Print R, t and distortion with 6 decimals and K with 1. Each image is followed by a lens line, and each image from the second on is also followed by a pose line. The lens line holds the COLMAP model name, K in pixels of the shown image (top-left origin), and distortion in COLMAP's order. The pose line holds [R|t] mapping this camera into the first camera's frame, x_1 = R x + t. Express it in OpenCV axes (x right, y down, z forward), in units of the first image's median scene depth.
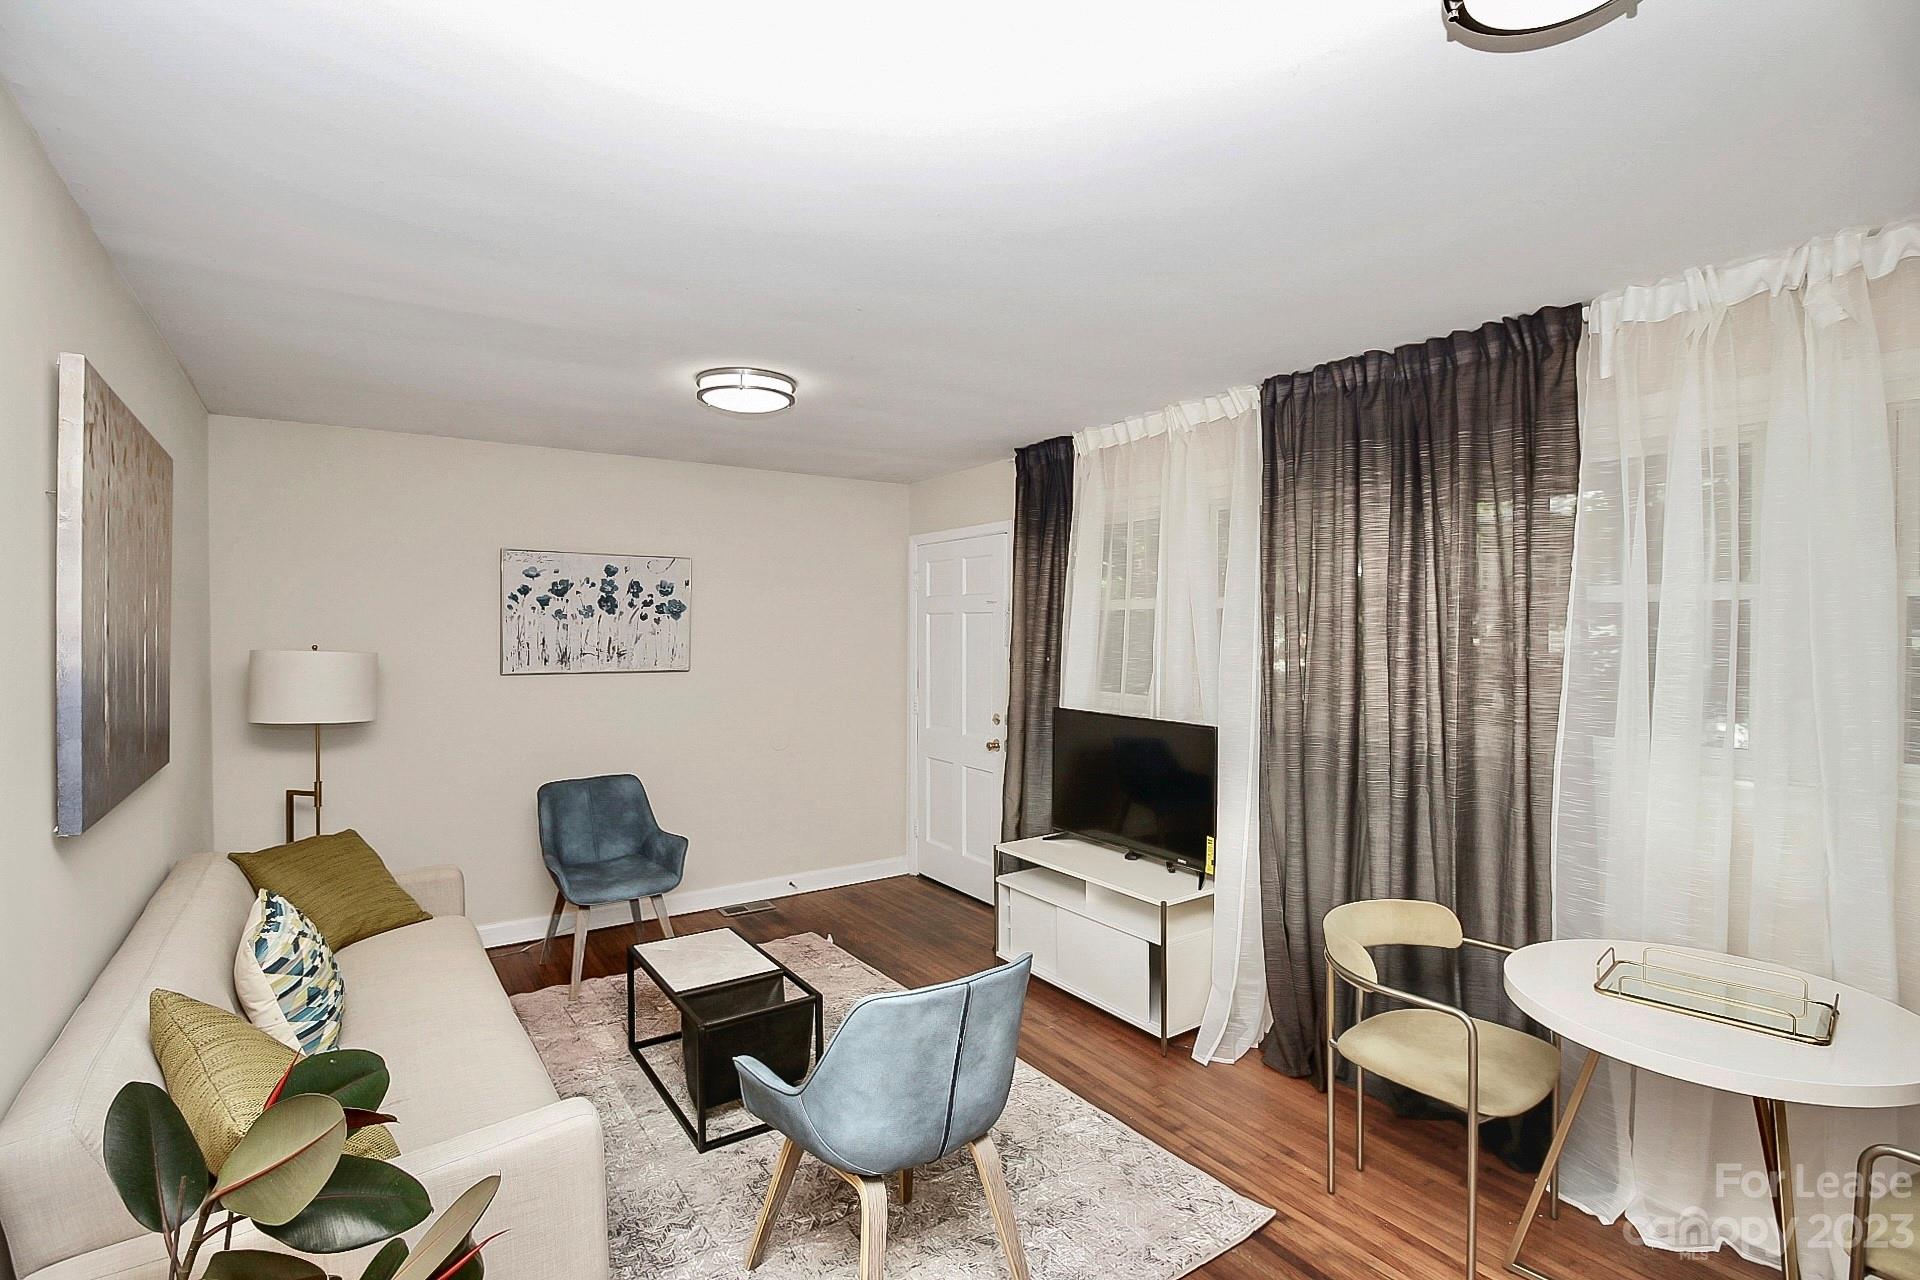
lens RADIAL K [[905.8, 0, 950.9], [0, 905.8, 625.5], [0, 0, 1]] dist [-0.000335, -0.012375]
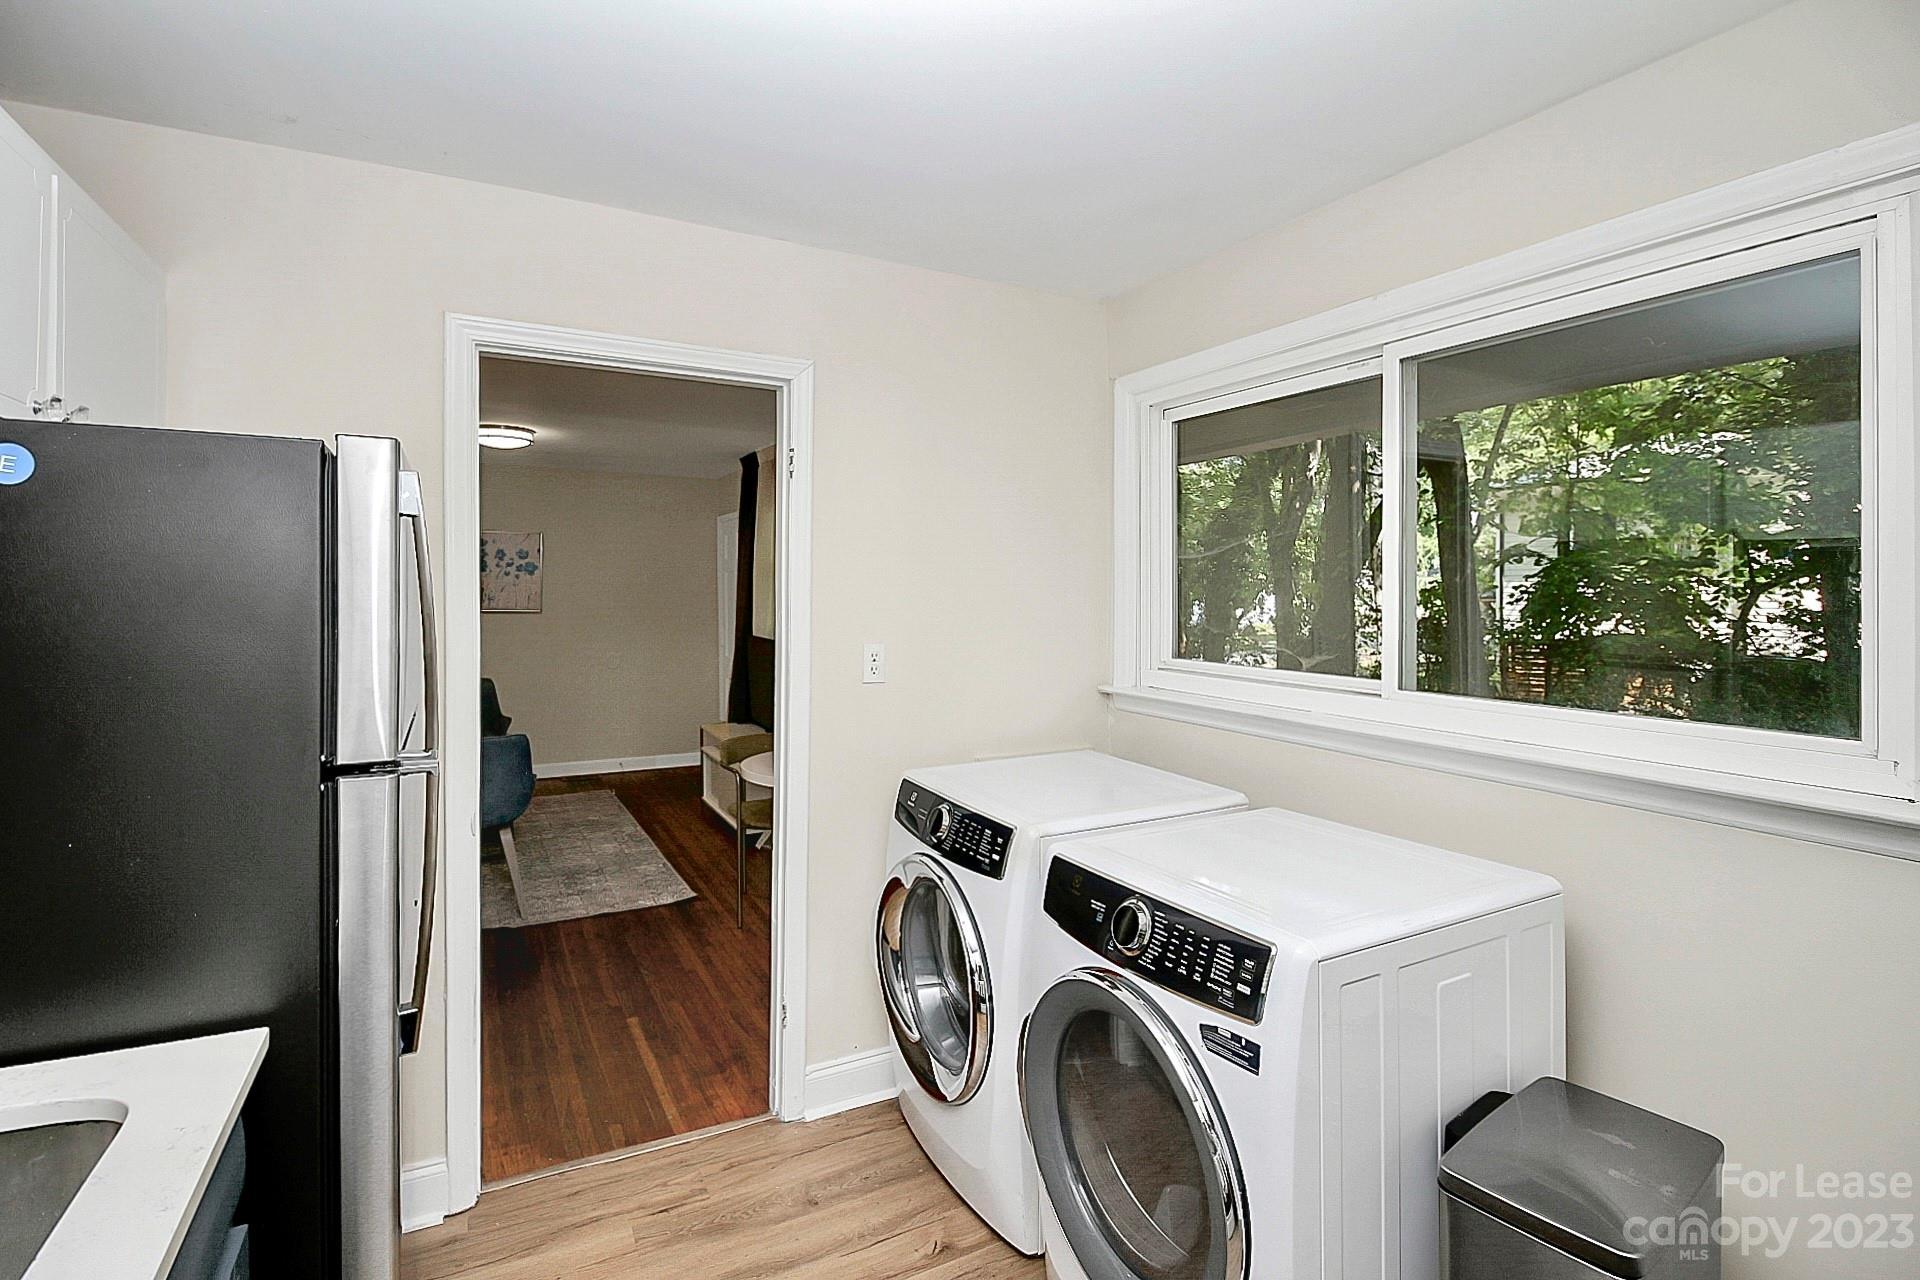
lens RADIAL K [[916.5, 0, 967.3], [0, 916.5, 582.4], [0, 0, 1]] dist [0.000655, -0.012255]
pose [[0.996096, 0.004741, -0.088146, 0.561929], [-0.004431, 0.999983, 0.003721, -0.004640], [0.088162, -0.003316, 0.996101, -0.434375]]
